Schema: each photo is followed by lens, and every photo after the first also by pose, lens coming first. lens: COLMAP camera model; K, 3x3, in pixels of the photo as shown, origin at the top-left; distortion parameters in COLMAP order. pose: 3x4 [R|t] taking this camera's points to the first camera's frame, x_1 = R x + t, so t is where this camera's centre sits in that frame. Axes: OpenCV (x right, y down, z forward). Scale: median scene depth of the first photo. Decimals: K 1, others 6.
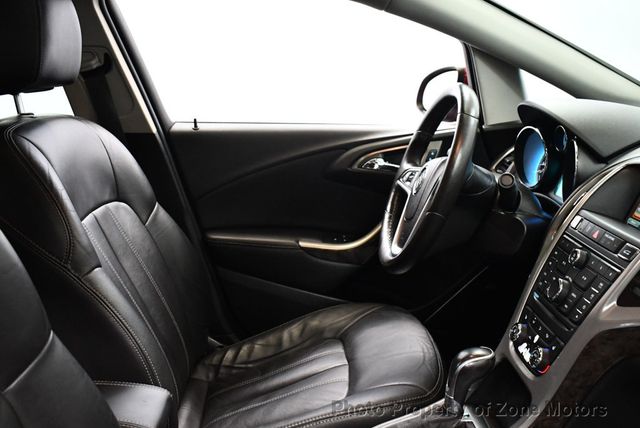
lens RADIAL K [[651.8, 0, 323.4], [0, 651.8, 203.7], [0, 0, 1]] dist [-0.100853, 0.000396]
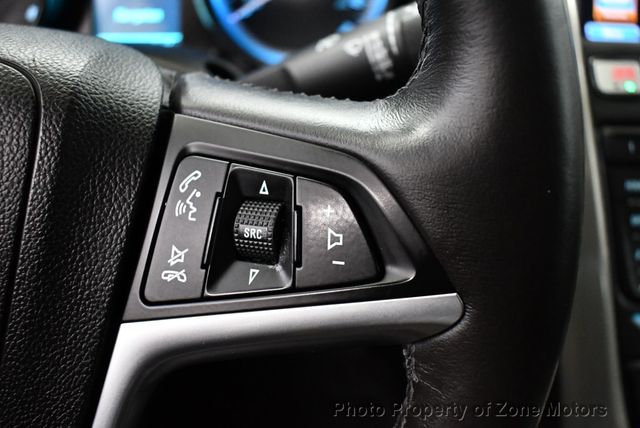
lens RADIAL K [[646.3, 0, 320.0], [0, 646.3, 214.0], [0, 0, 1]] dist [-0.148550, -0.004046]
pose [[0.058423, -0.501141, 0.863391, 0.047277], [0.203765, 0.852647, 0.481117, -0.075142], [-0.977275, 0.147820, 0.151929, 0.826807]]
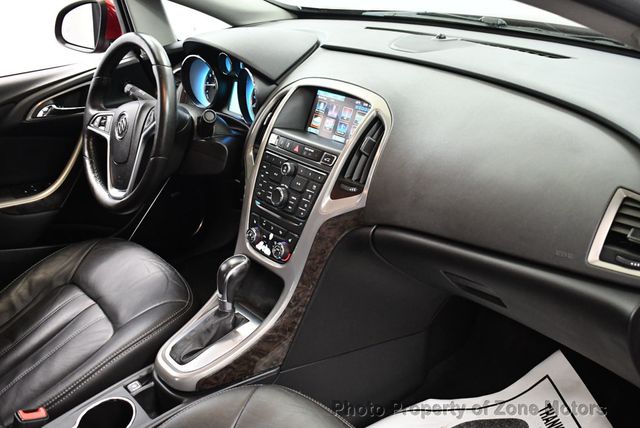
lens RADIAL K [[651.8, 0, 323.4], [0, 651.8, 203.7], [0, 0, 1]] dist [-0.100853, 0.000396]
pose [[0.784525, -0.285962, 0.550223, -0.206054], [0.172752, 0.952980, 0.248969, -0.114950], [-0.595548, -0.100270, 0.797037, -0.078443]]
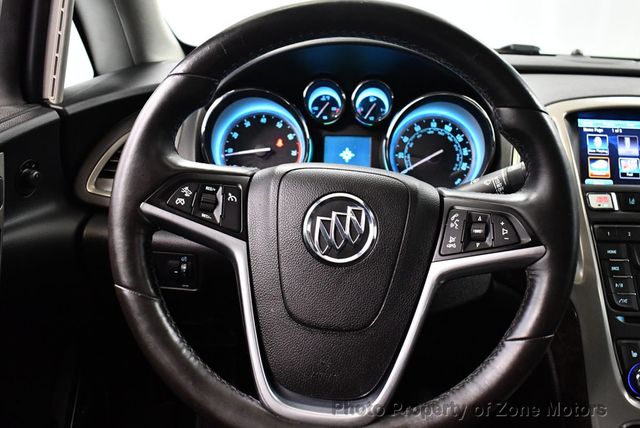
lens RADIAL K [[651.8, 0, 323.4], [0, 651.8, 203.7], [0, 0, 1]] dist [-0.100853, 0.000396]
pose [[0.080770, -0.241943, 0.966923, -0.235001], [0.187519, 0.956458, 0.223661, -0.137853], [-0.978934, 0.163252, 0.122622, 0.899542]]
